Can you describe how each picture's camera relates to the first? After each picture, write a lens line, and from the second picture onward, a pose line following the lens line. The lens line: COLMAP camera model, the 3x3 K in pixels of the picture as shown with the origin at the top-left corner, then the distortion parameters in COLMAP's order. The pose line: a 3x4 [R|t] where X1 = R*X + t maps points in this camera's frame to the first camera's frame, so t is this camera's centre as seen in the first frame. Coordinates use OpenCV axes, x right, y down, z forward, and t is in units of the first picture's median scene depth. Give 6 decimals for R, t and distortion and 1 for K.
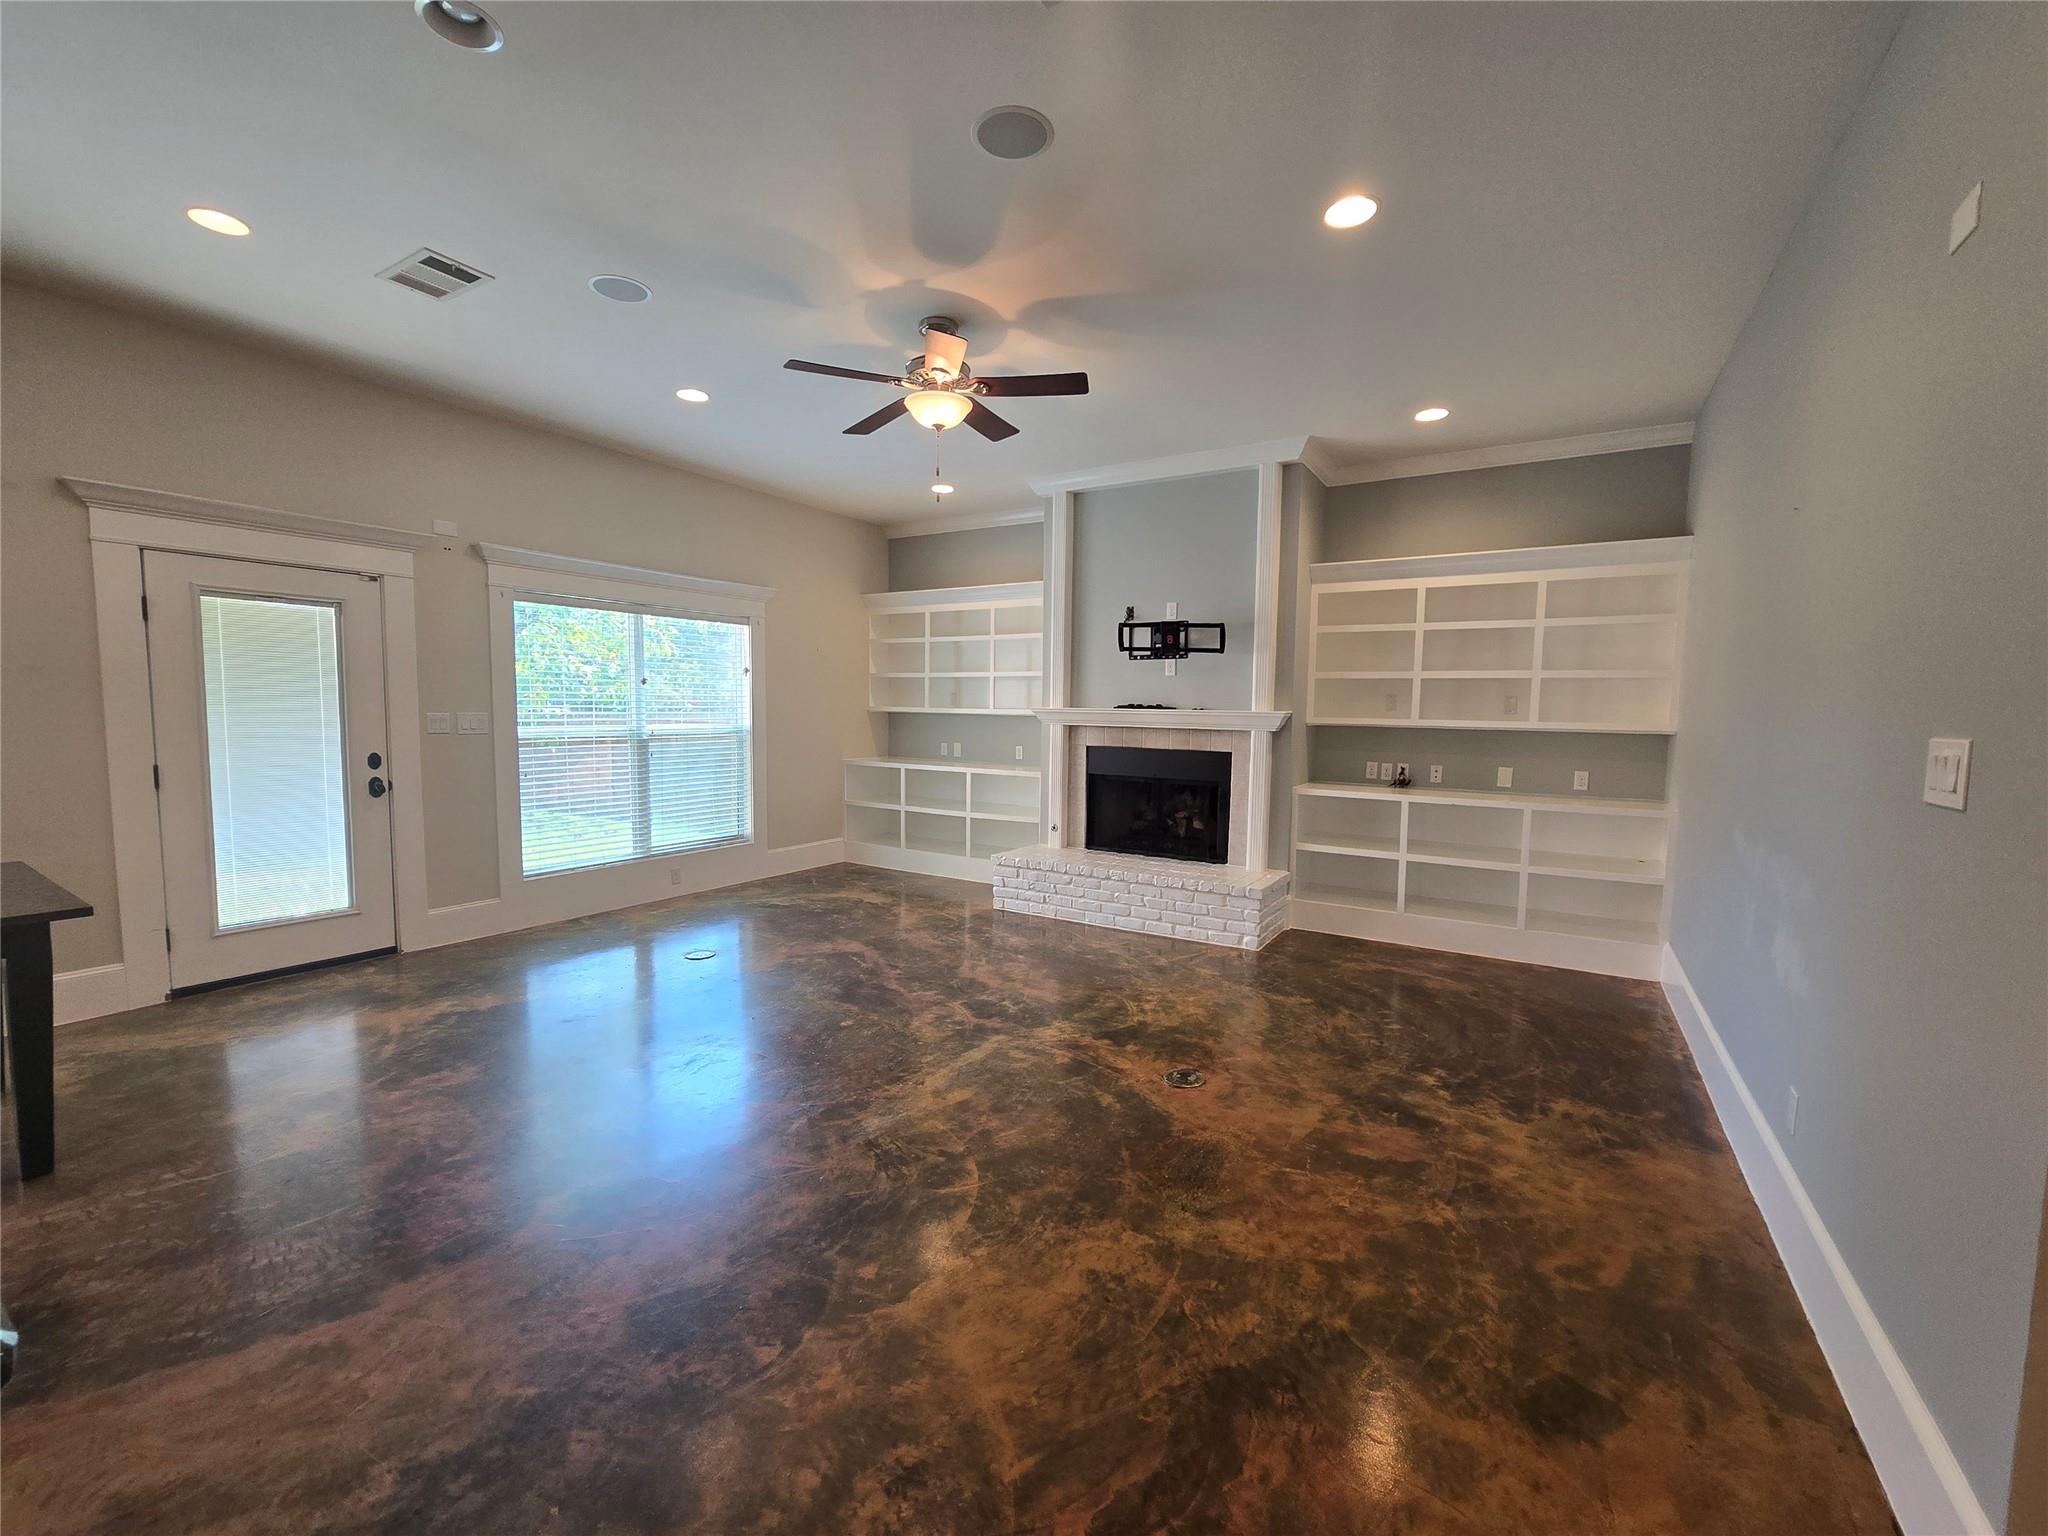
lens RADIAL K [[840.4, 0, 1022.6], [0, 840.4, 777.1], [0, 0, 1]] dist [-0.006691, 0.001691]
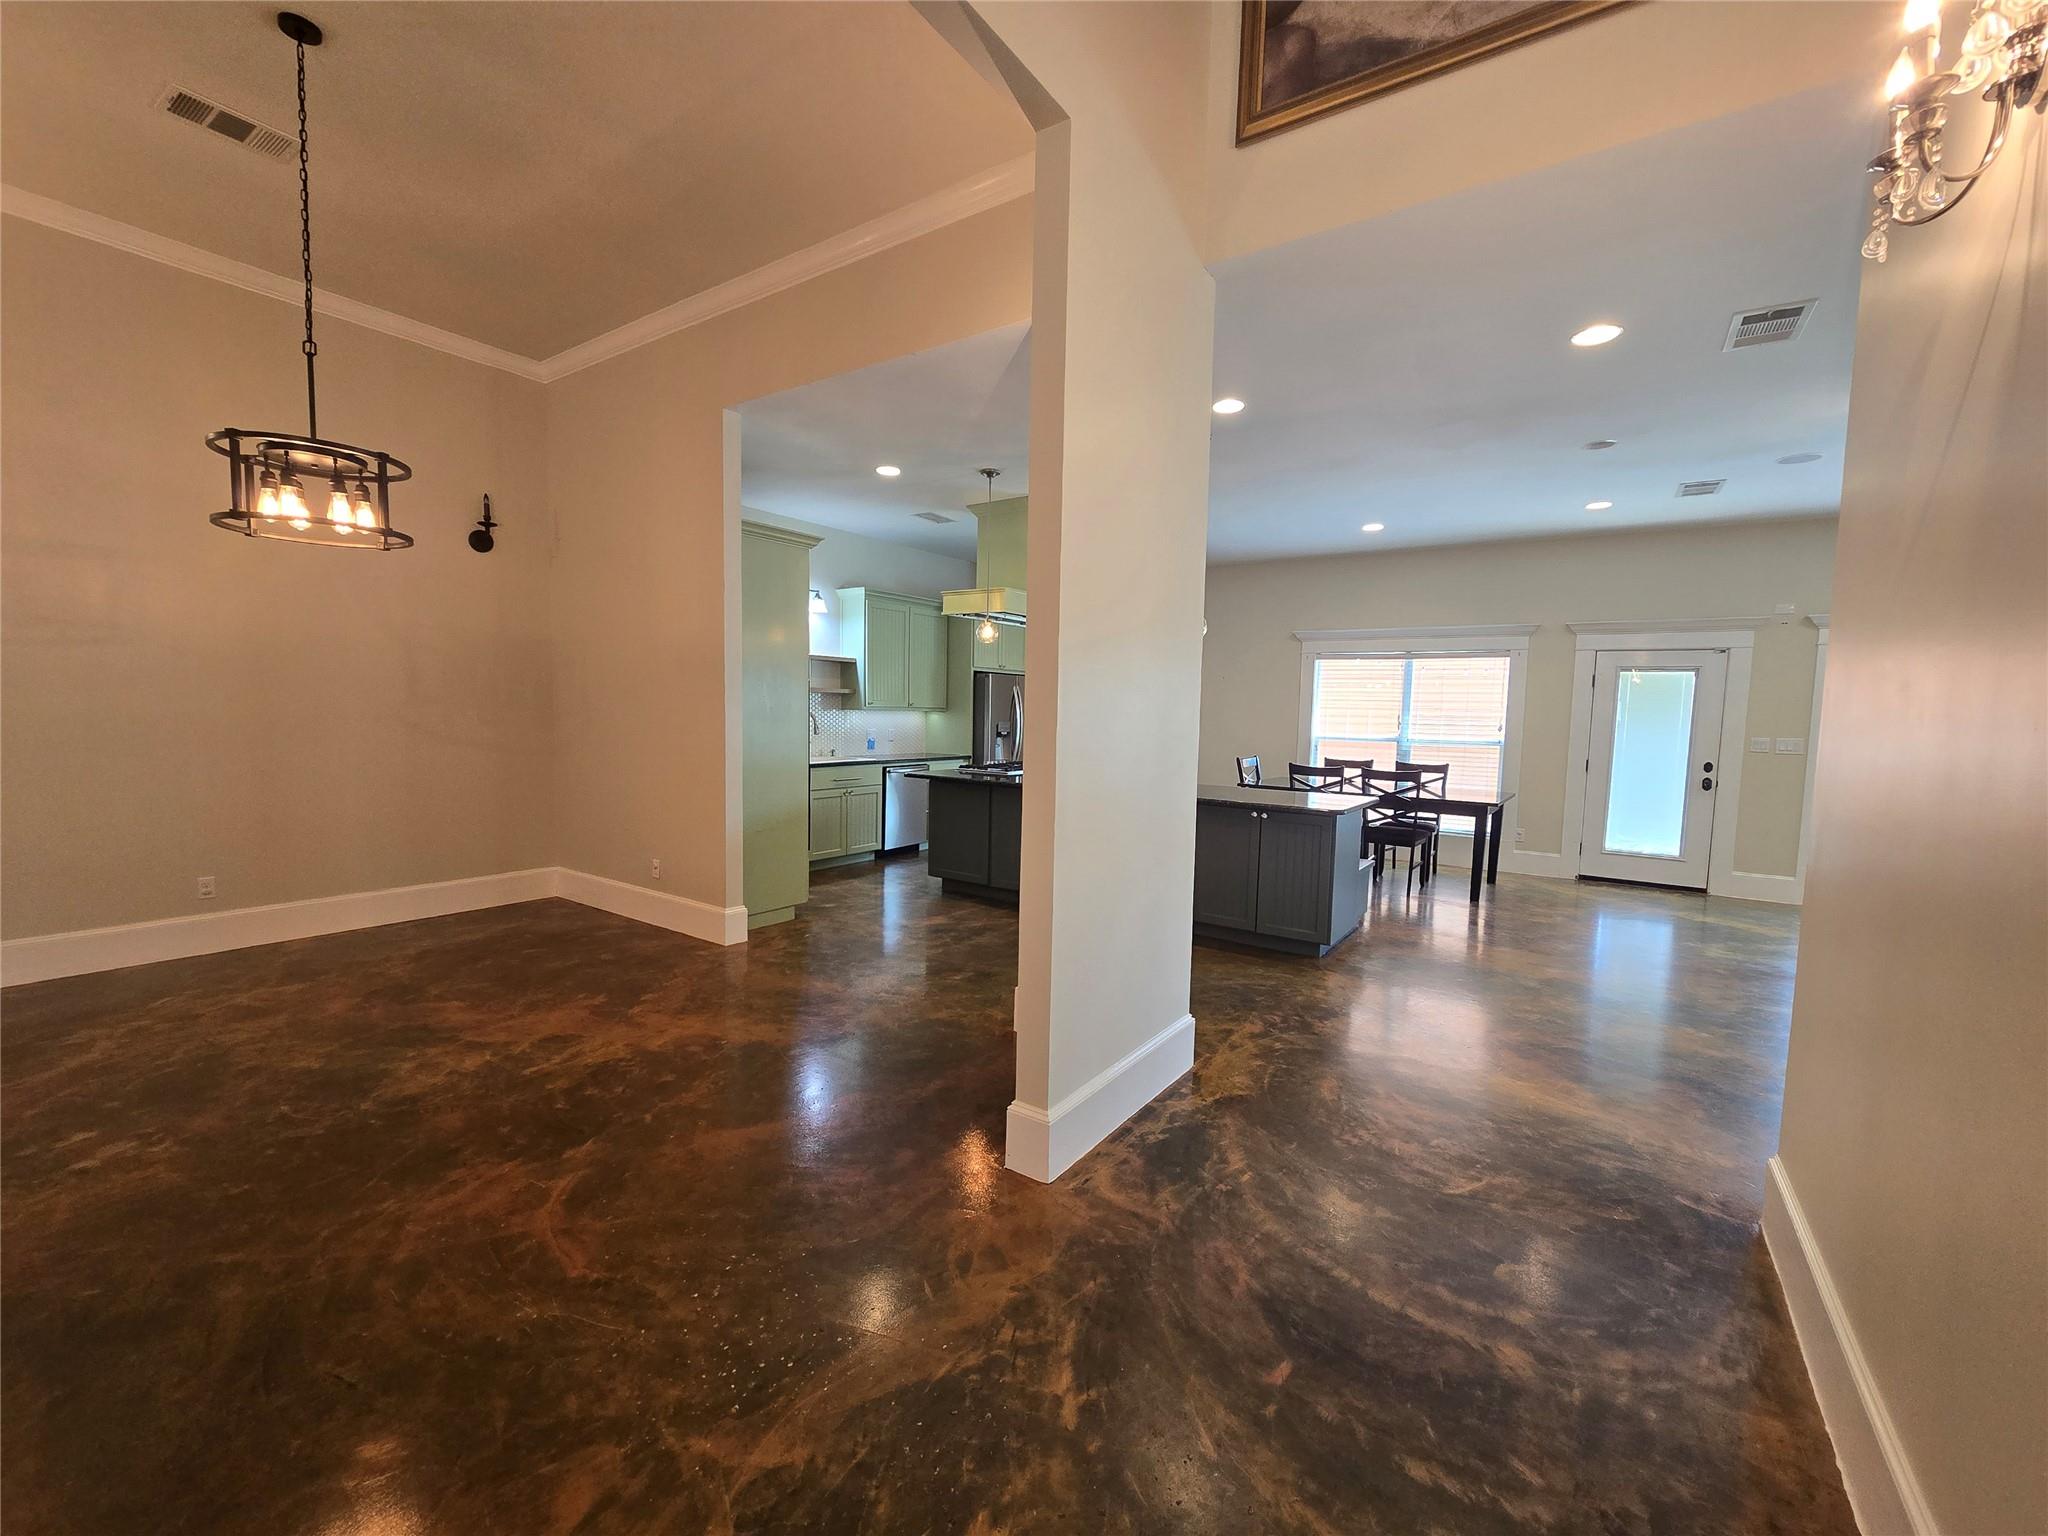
lens RADIAL K [[840.4, 0, 1013.5], [0, 840.4, 770.5], [0, 0, 1]] dist [-0.006691, 0.001691]
pose [[-0.059347, 0.056611, -0.996631, 0.897393], [-0.108188, 0.992145, 0.062798, 0.030484], [0.992357, 0.111550, -0.052756, -0.212706]]
